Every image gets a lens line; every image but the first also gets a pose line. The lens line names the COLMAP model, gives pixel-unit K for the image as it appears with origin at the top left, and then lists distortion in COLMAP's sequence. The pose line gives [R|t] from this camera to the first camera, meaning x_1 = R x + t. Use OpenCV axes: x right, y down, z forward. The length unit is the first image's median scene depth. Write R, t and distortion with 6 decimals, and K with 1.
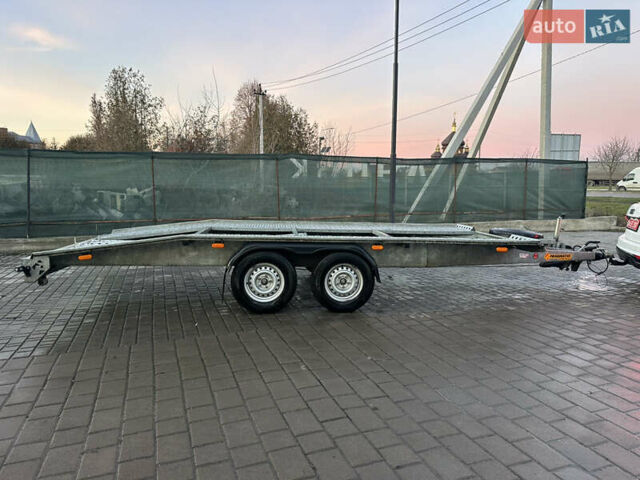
lens RADIAL K [[454.5, 0, 320.0], [0, 454.5, 240.0], [0, 0, 1]] dist [0.068398, -0.079739]
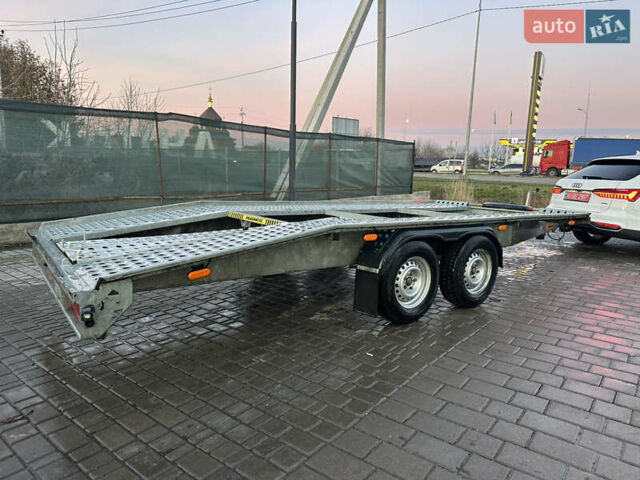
lens RADIAL K [[454.5, 0, 320.0], [0, 454.5, 240.0], [0, 0, 1]] dist [0.068398, -0.079739]
pose [[0.850834, -0.067832, 0.521038, -0.262544], [0.041993, 0.997239, 0.061253, -0.012084], [-0.523754, -0.030236, 0.851333, 0.180413]]
